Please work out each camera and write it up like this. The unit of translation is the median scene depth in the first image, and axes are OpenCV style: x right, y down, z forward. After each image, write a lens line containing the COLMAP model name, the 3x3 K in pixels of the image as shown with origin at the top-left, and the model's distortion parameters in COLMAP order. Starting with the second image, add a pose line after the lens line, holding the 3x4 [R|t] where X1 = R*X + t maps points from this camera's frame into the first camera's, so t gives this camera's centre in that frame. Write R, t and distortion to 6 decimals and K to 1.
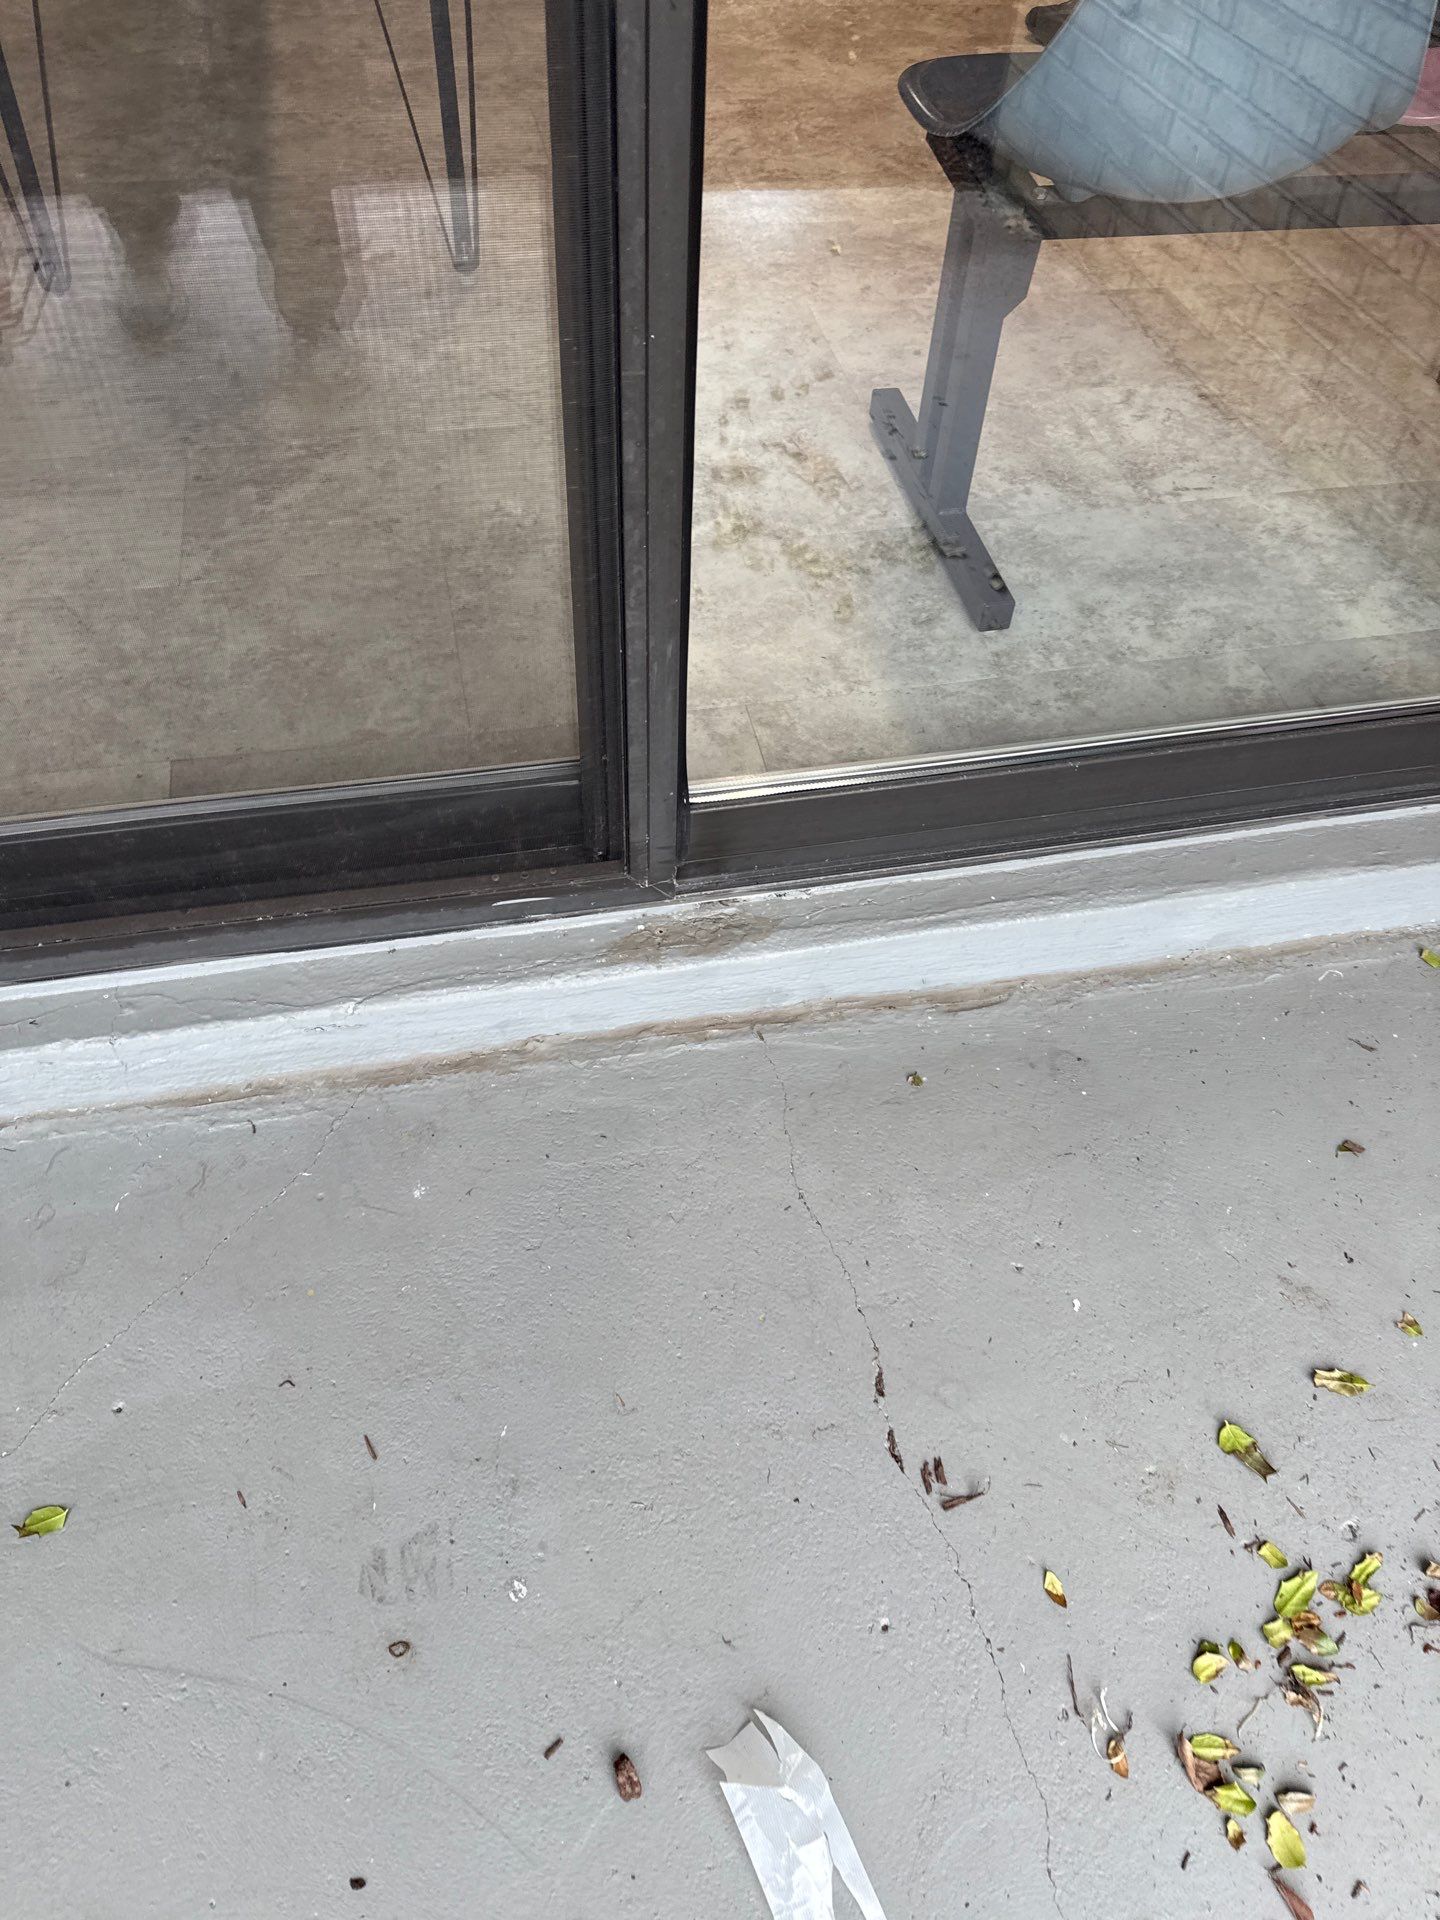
lens RADIAL K [[1358.0, 0, 706.3], [0, 1358.0, 992.7], [0, 0, 1]] dist [0.107947, -0.150220]
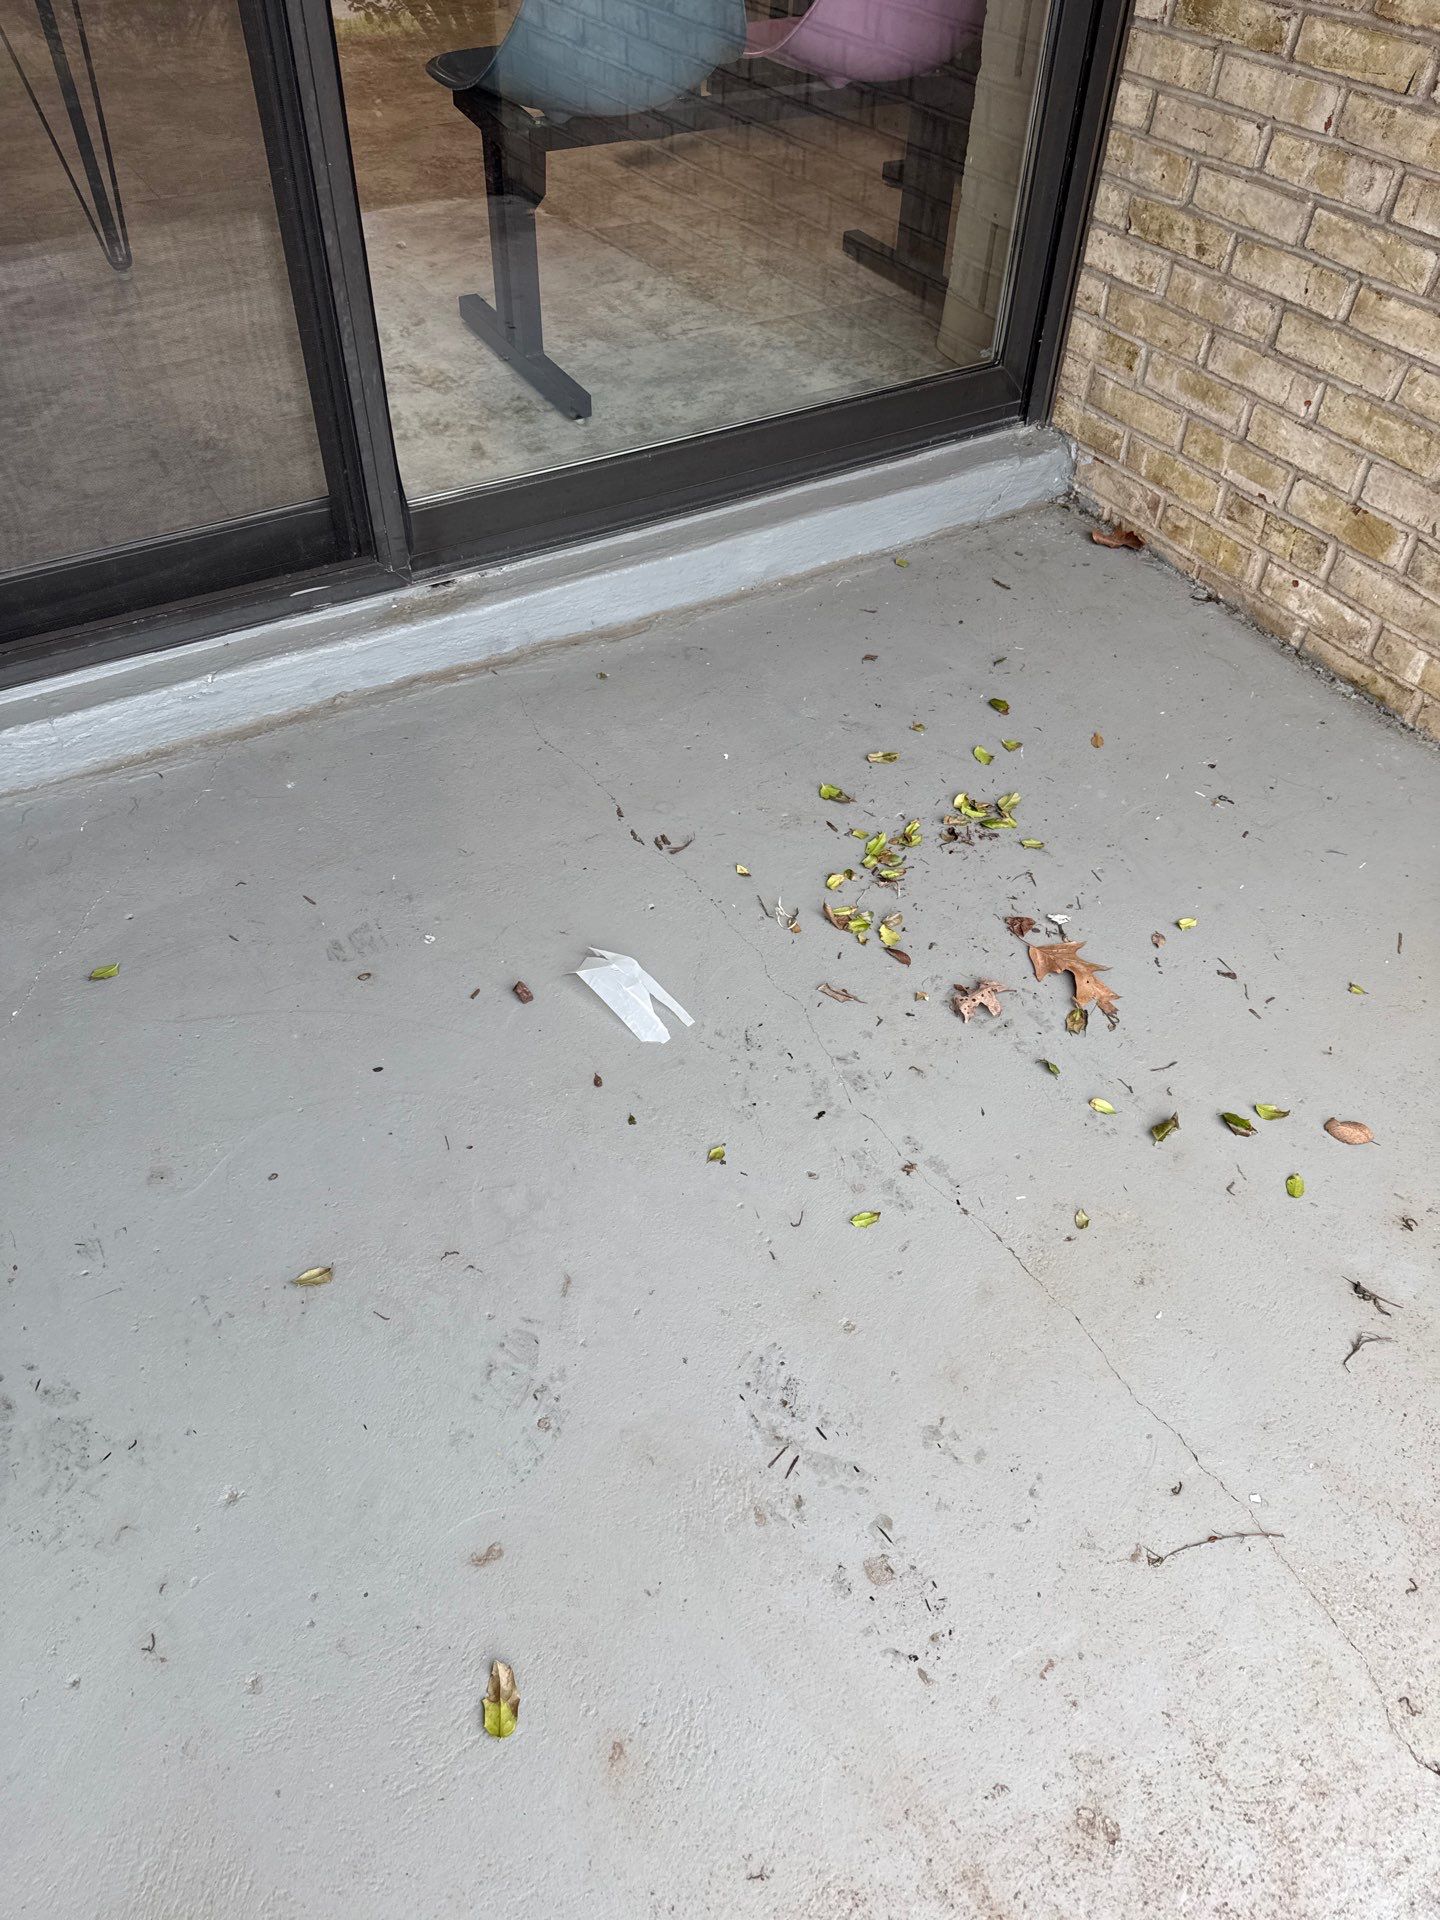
lens RADIAL K [[1369.6, 0, 713.6], [0, 1369.6, 967.0], [0, 0, 1]] dist [0.099803, -0.160331]
pose [[0.947656, -0.237437, 0.213474, -0.132583], [0.251792, 0.966854, -0.042370, 0.477418], [-0.196338, 0.093903, 0.976030, -0.488568]]
